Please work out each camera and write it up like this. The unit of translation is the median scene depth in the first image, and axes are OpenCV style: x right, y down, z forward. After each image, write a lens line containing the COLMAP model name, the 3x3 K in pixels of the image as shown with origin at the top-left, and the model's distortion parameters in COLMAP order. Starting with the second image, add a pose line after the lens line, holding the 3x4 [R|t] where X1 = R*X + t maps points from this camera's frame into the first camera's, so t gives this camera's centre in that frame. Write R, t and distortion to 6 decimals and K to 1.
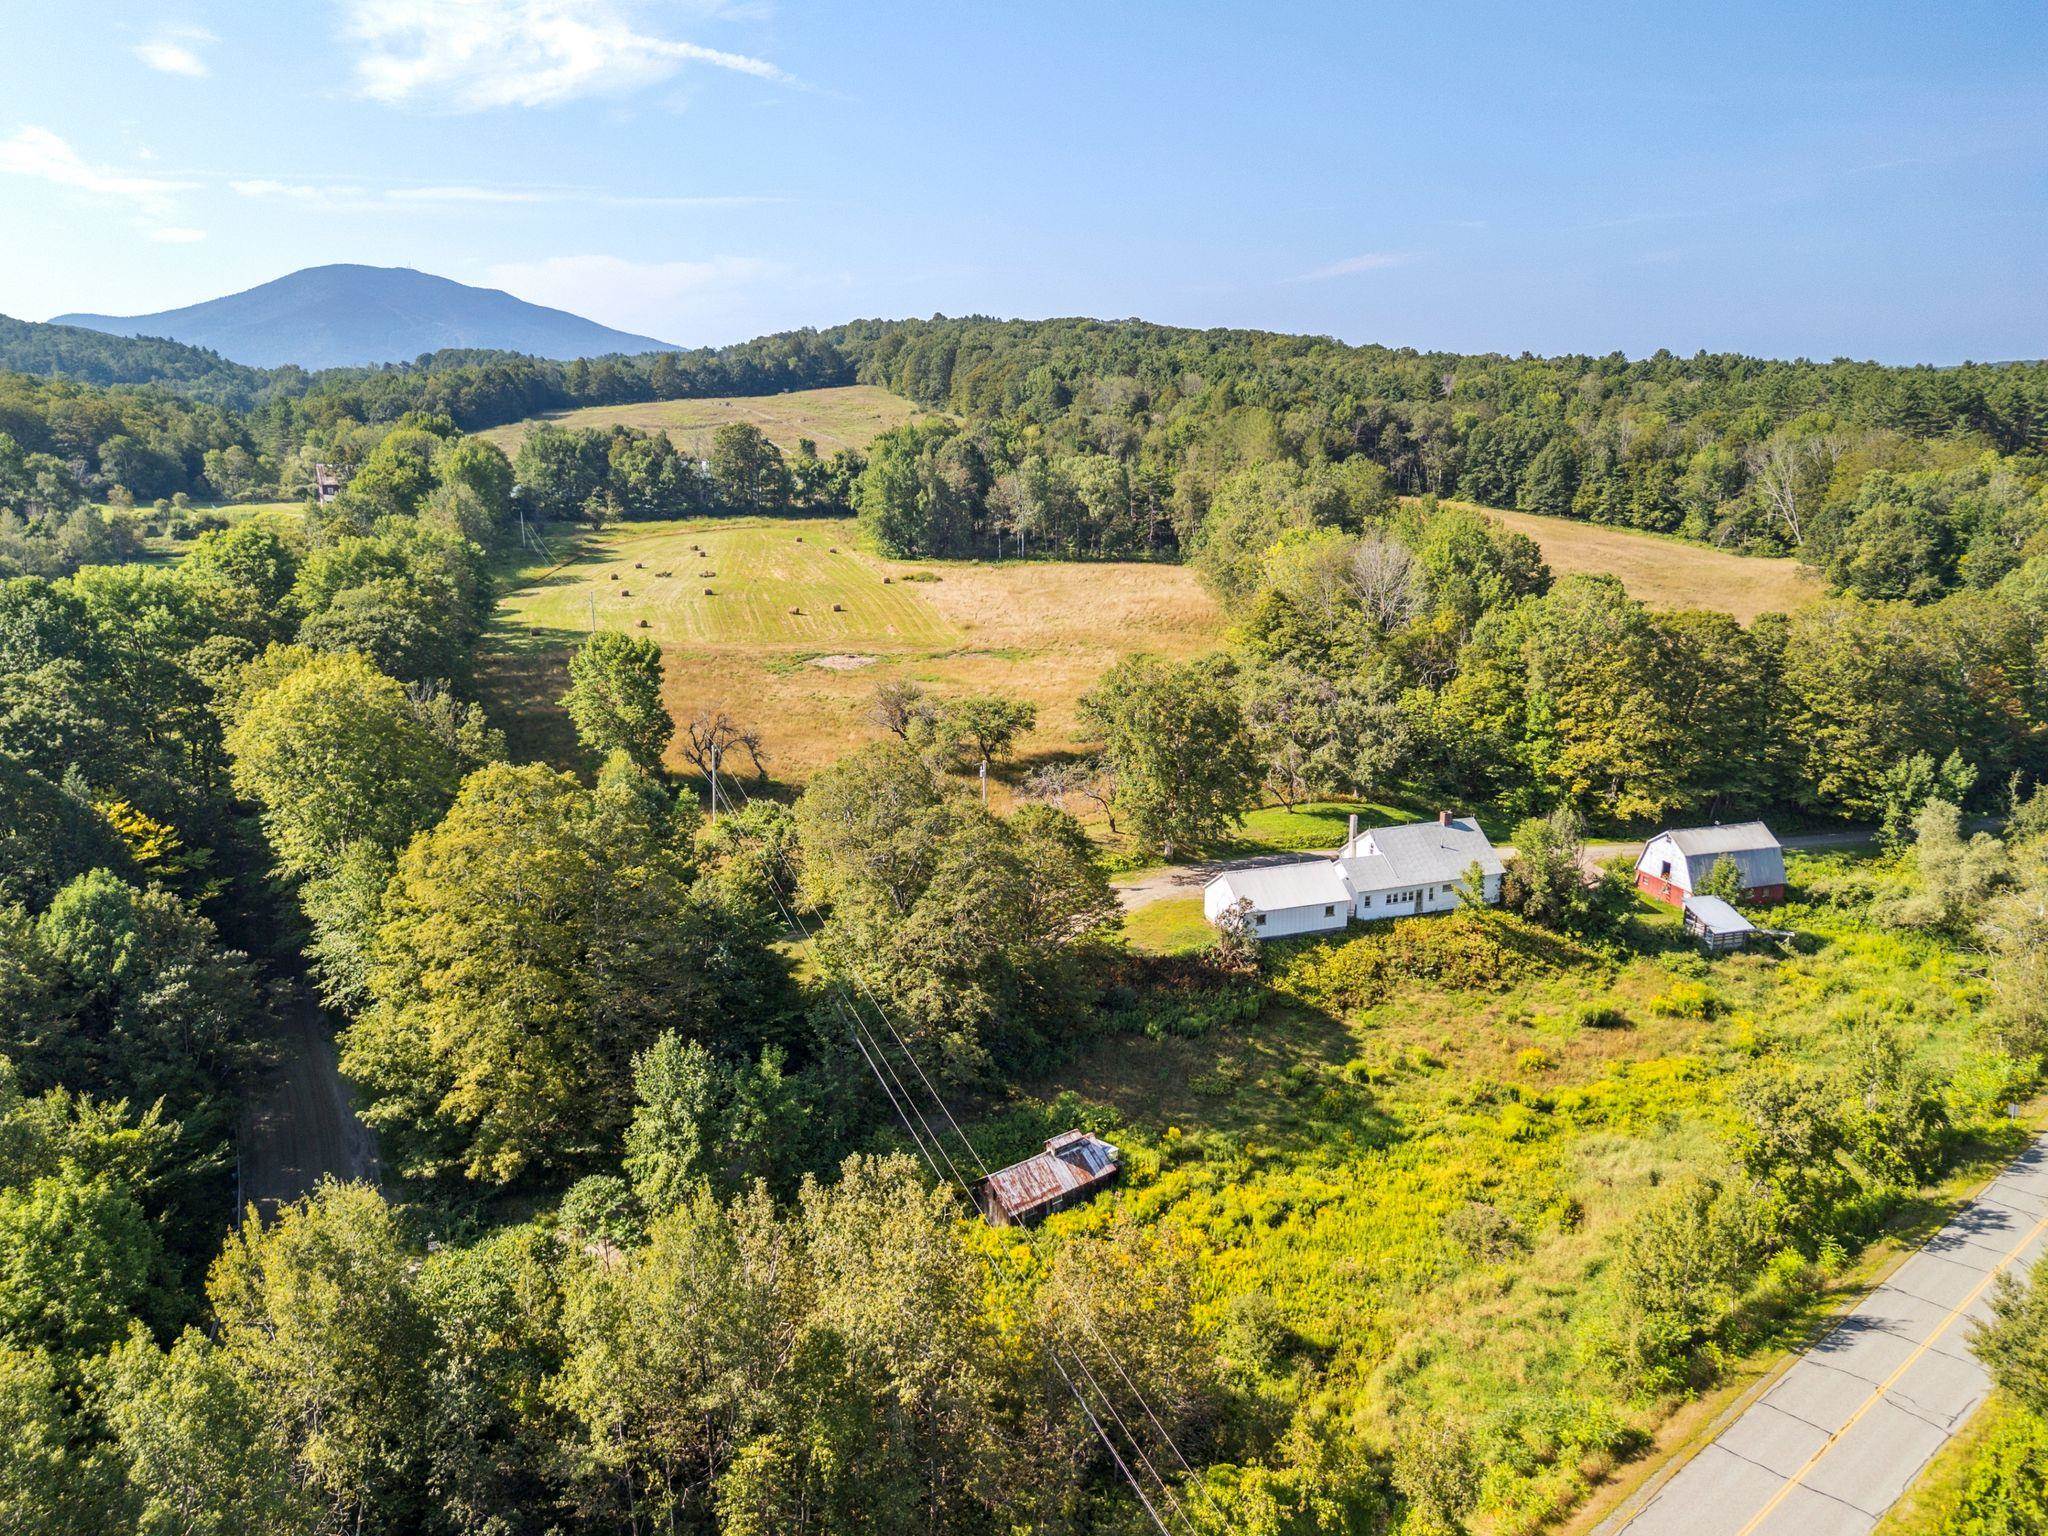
lens RADIAL K [[1504.5, 0, 1024.0], [0, 1504.5, 768.0], [0, 0, 1]] dist [0.070354, -0.081624]
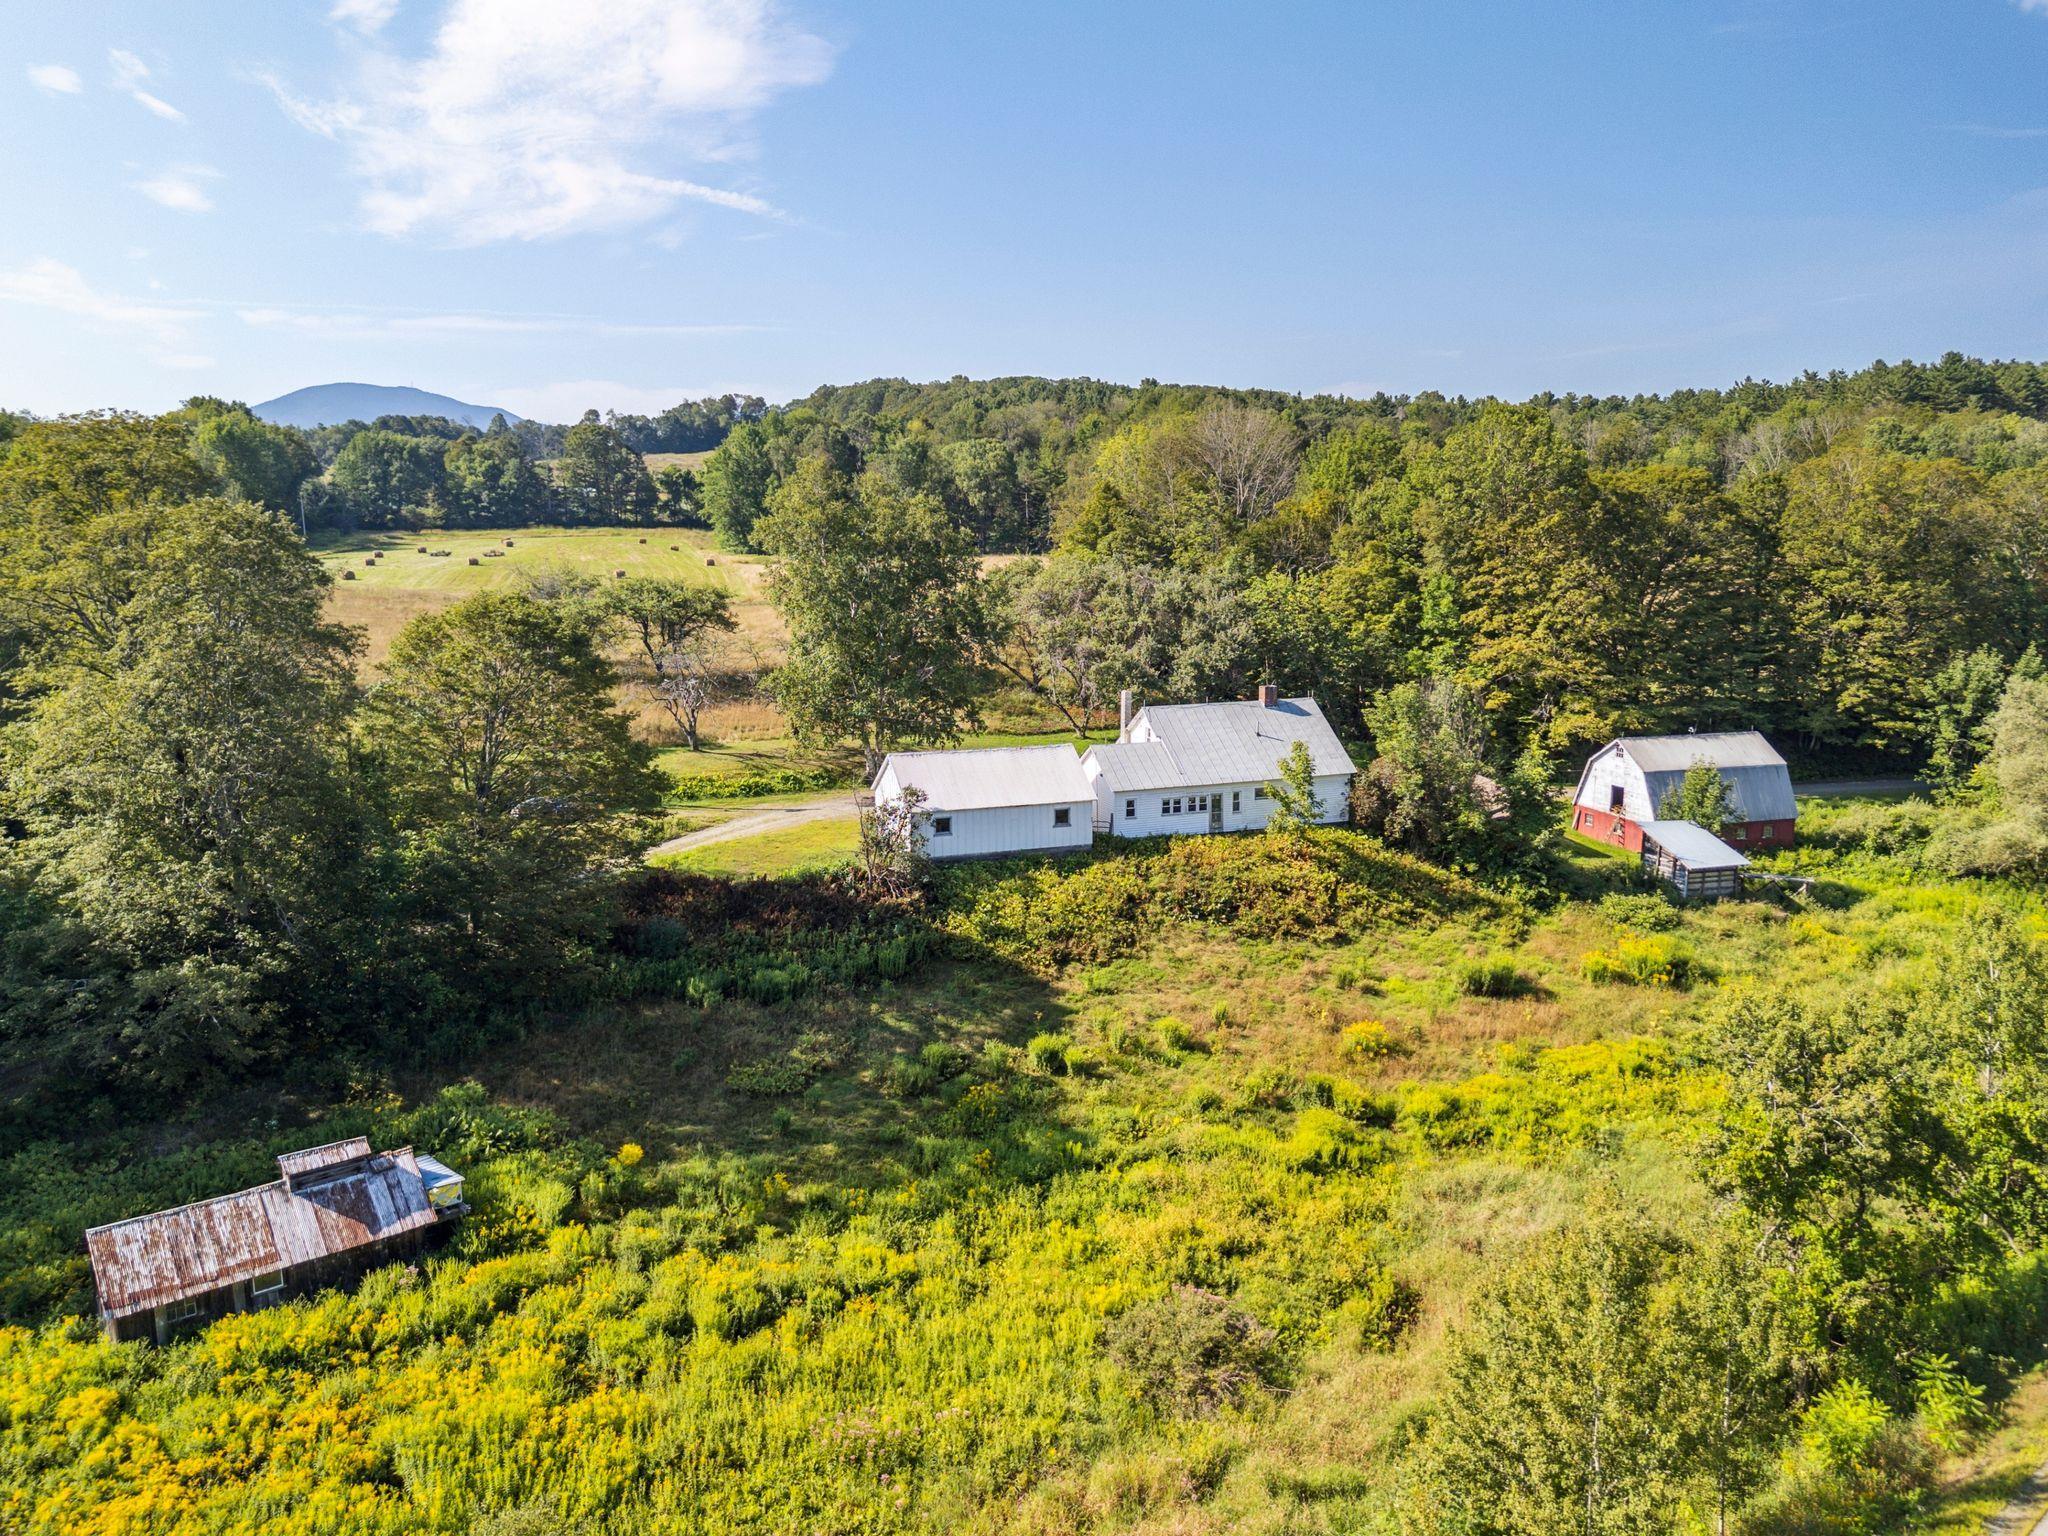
lens RADIAL K [[1504.5, 0, 1024.0], [0, 1504.5, 768.0], [0, 0, 1]] dist [0.070354, -0.081624]
pose [[0.999996, 0.001528, 0.002573, 0.181547], [-0.001327, 0.997101, -0.076075, 0.118575], [-0.002682, 0.076071, 0.997099, 0.379092]]
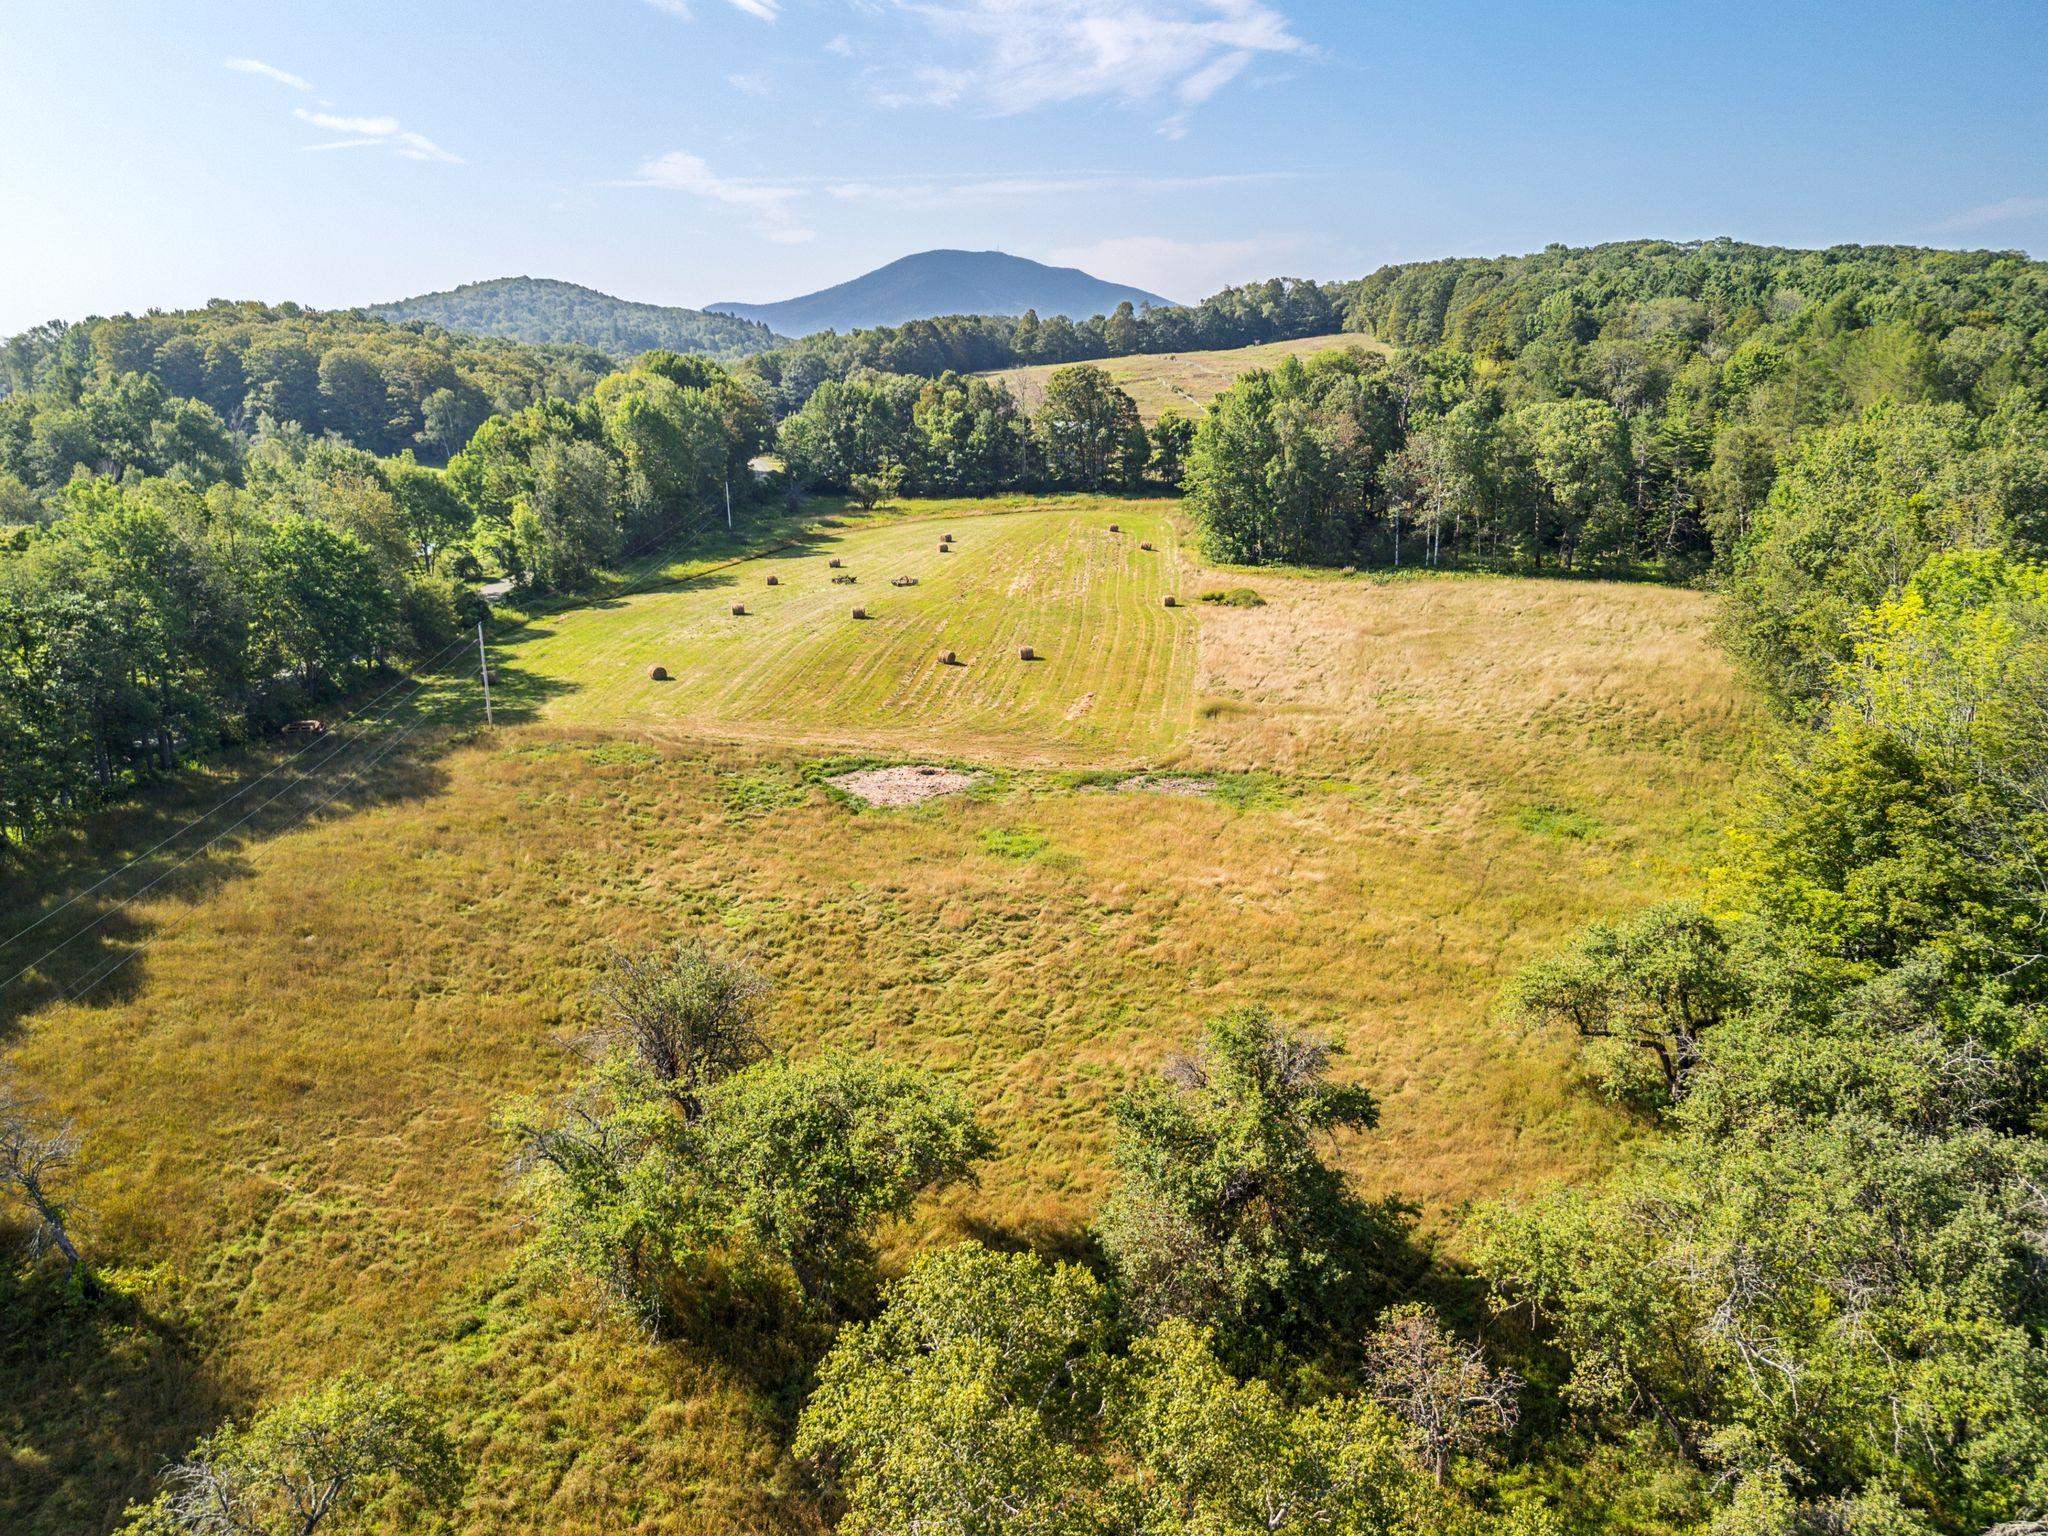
lens RADIAL K [[1504.5, 0, 1024.0], [0, 1504.5, 768.0], [0, 0, 1]] dist [0.070354, -0.081624]
pose [[0.936464, 0.081212, -0.341232, 0.151665], [-0.075731, 0.996695, 0.029377, -0.157158], [0.342490, -0.001668, 0.939520, 0.897232]]
